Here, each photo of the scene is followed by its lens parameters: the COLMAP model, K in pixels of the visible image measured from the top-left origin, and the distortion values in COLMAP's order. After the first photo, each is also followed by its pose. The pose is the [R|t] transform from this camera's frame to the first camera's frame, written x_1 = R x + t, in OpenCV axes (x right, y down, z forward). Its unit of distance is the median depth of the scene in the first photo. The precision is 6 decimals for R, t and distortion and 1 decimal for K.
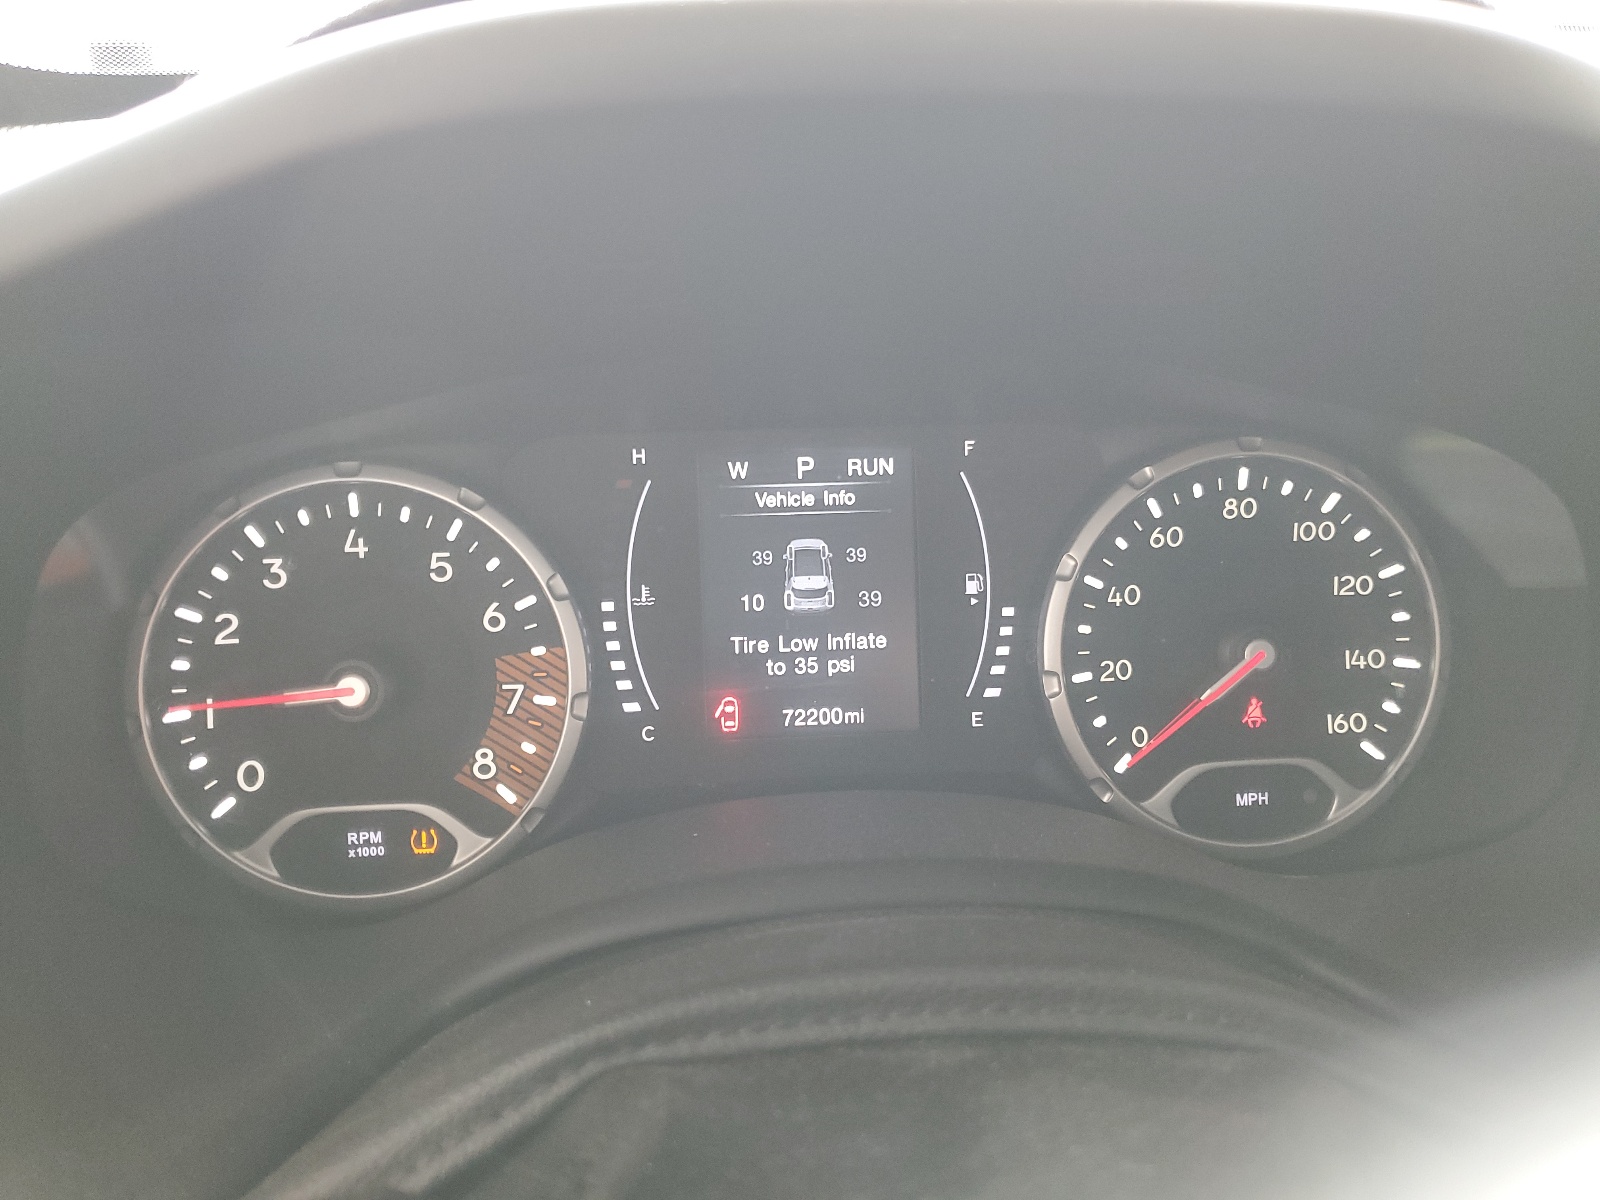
lens RADIAL K [[1240.2, 0, 799.7], [0, 1240.2, 603.1], [0, 0, 1]] dist [-0.013616, -0.000353]
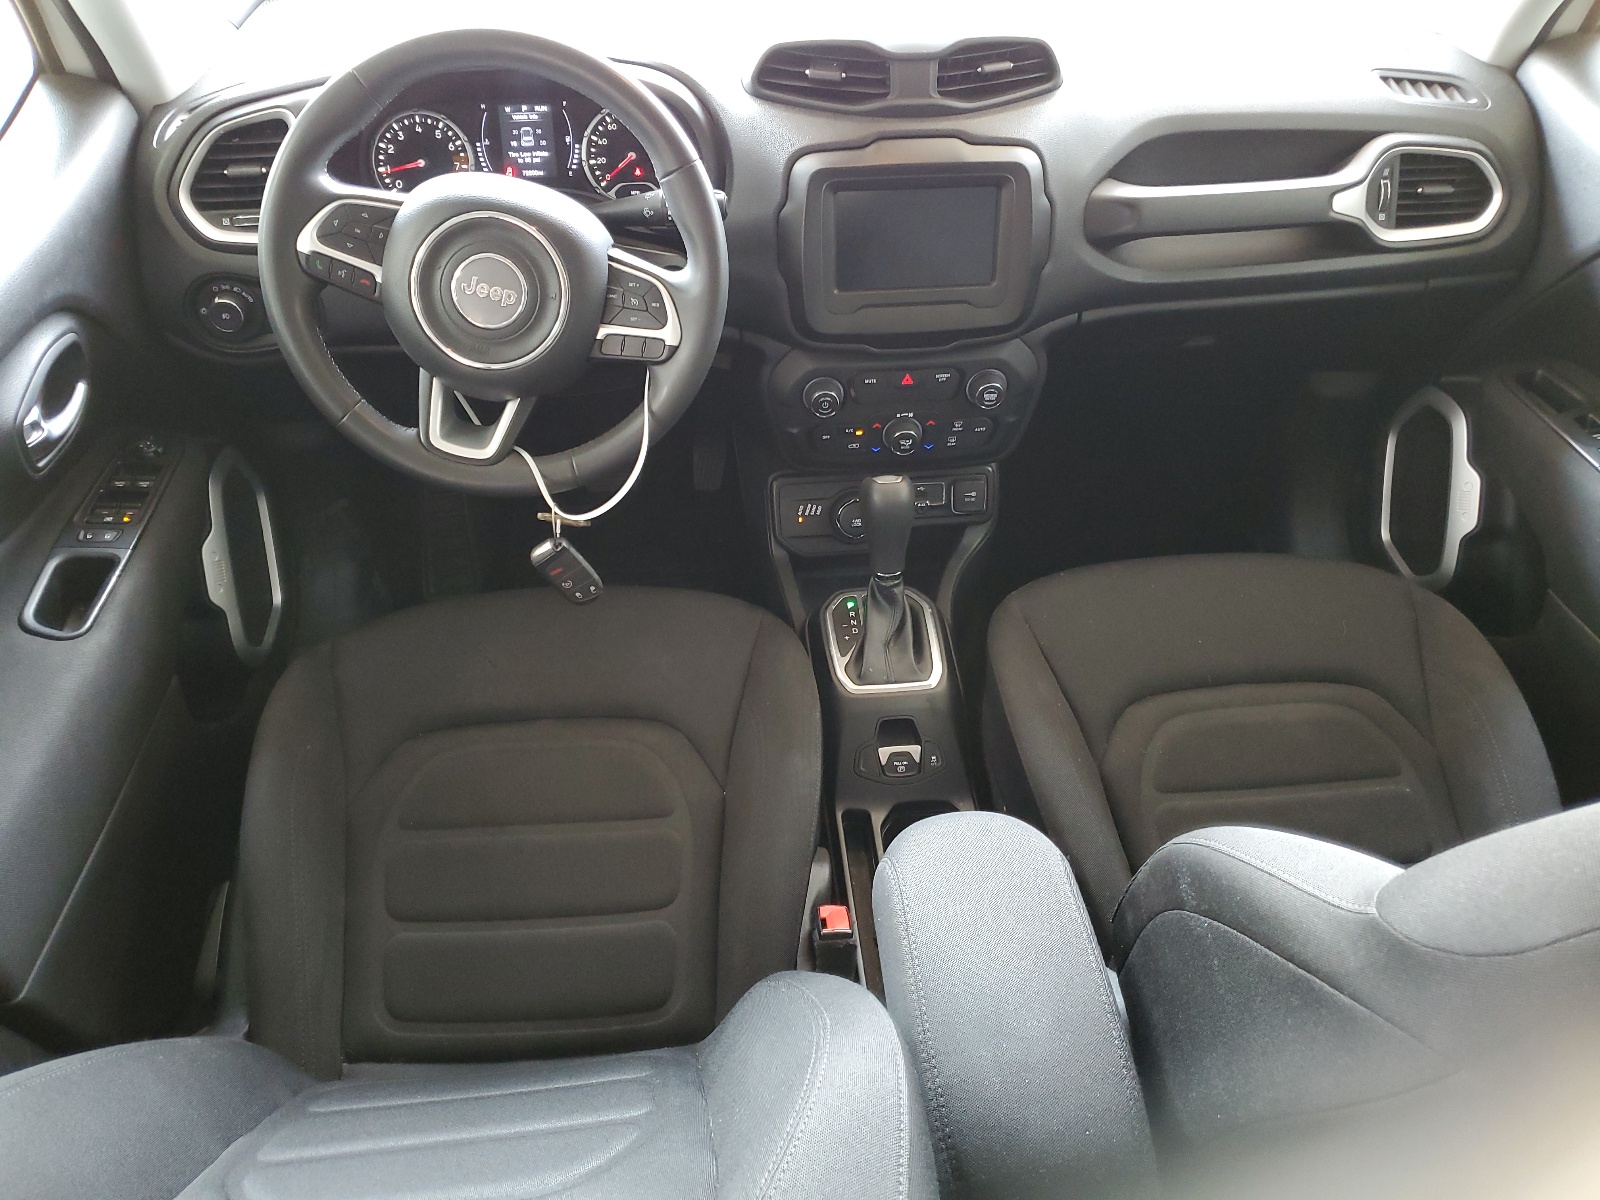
lens RADIAL K [[1240.2, 0, 797.3], [0, 1240.2, 595.9], [0, 0, 1]] dist [-0.013616, -0.000353]
pose [[0.999608, -0.010714, 0.025849, 0.801560], [0.002831, 0.957772, 0.287515, 0.266151], [-0.027838, -0.287329, 0.957427, -3.485676]]
